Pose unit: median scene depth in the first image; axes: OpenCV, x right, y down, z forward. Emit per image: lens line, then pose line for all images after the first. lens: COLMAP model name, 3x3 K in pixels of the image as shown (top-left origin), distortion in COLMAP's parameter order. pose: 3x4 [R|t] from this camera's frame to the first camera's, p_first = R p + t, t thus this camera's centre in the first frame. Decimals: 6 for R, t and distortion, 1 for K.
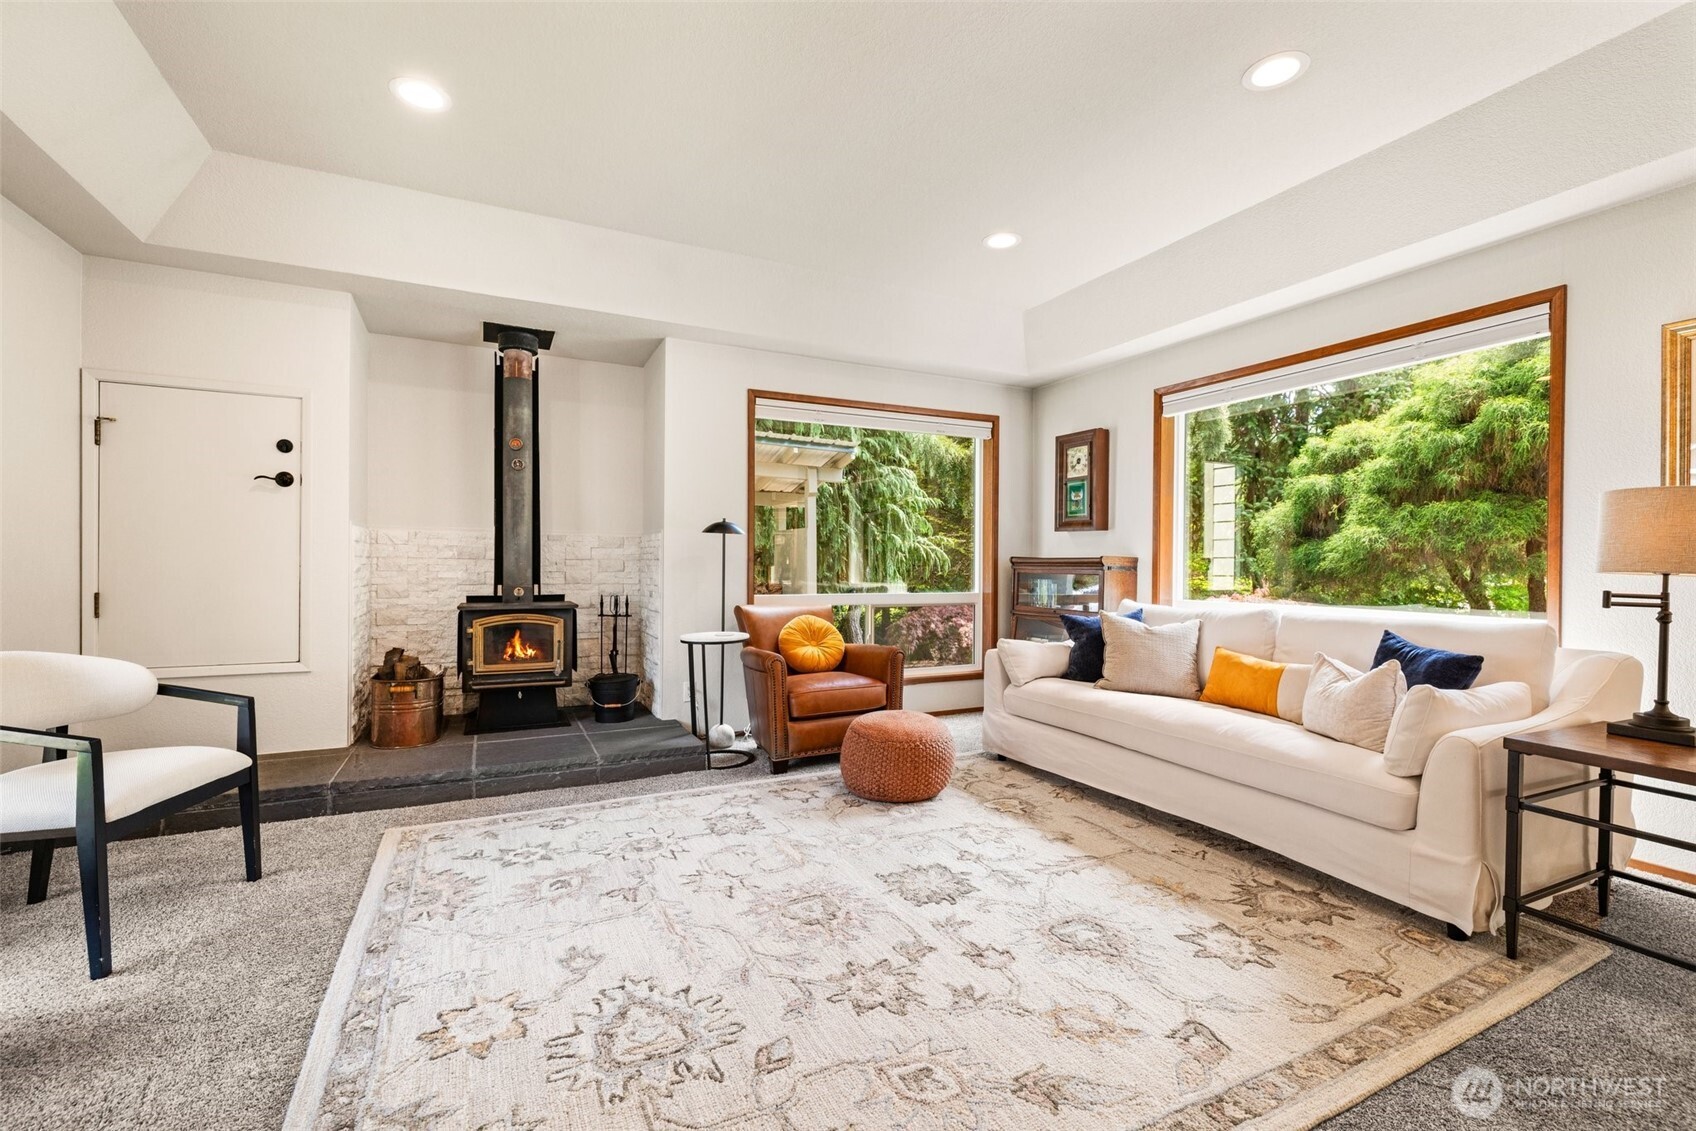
lens RADIAL K [[733.6, 0, 844.0], [0, 733.6, 563.2], [0, 0, 1]] dist [-0.000244, 0.000157]
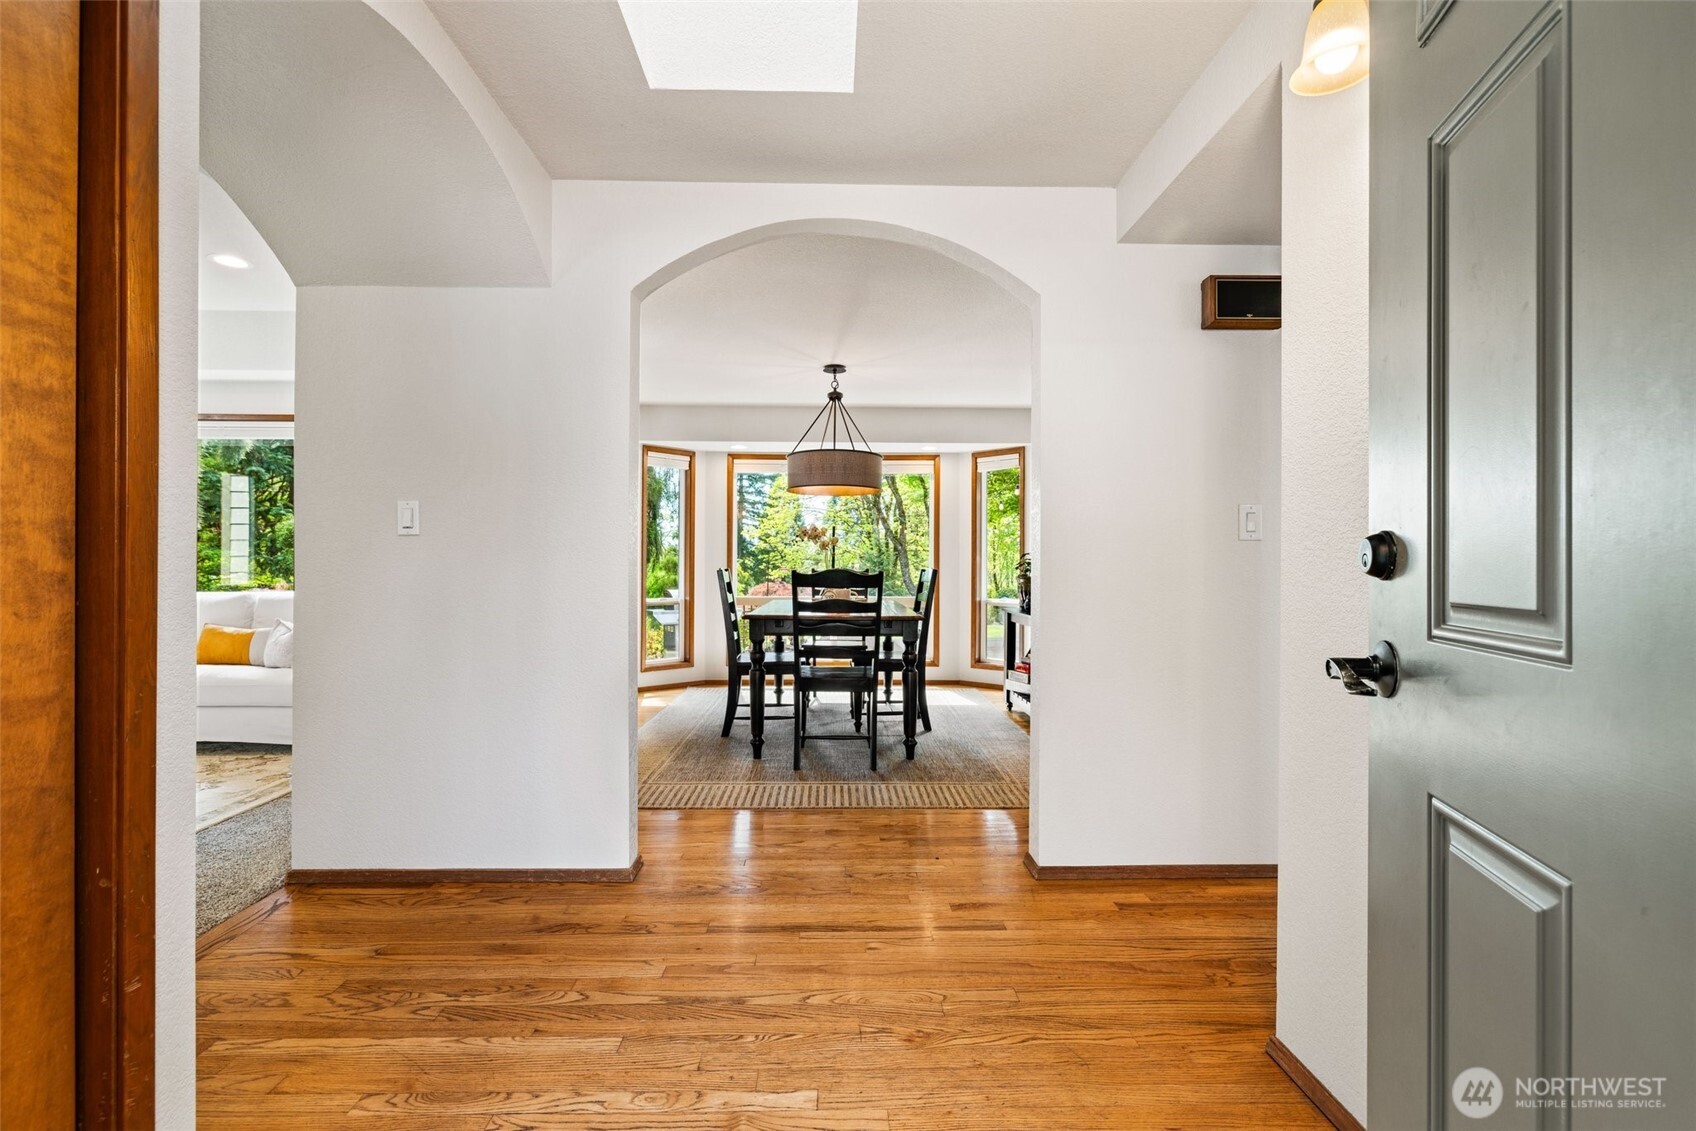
lens RADIAL K [[733.6, 0, 851.4], [0, 733.6, 561.1], [0, 0, 1]] dist [-0.000244, 0.000157]
pose [[0.417697, -0.000022, 0.908586, -1.052724], [0.001639, 0.999998, -0.000729, 0.008364], [-0.908585, 0.001794, 0.417697, -3.045612]]
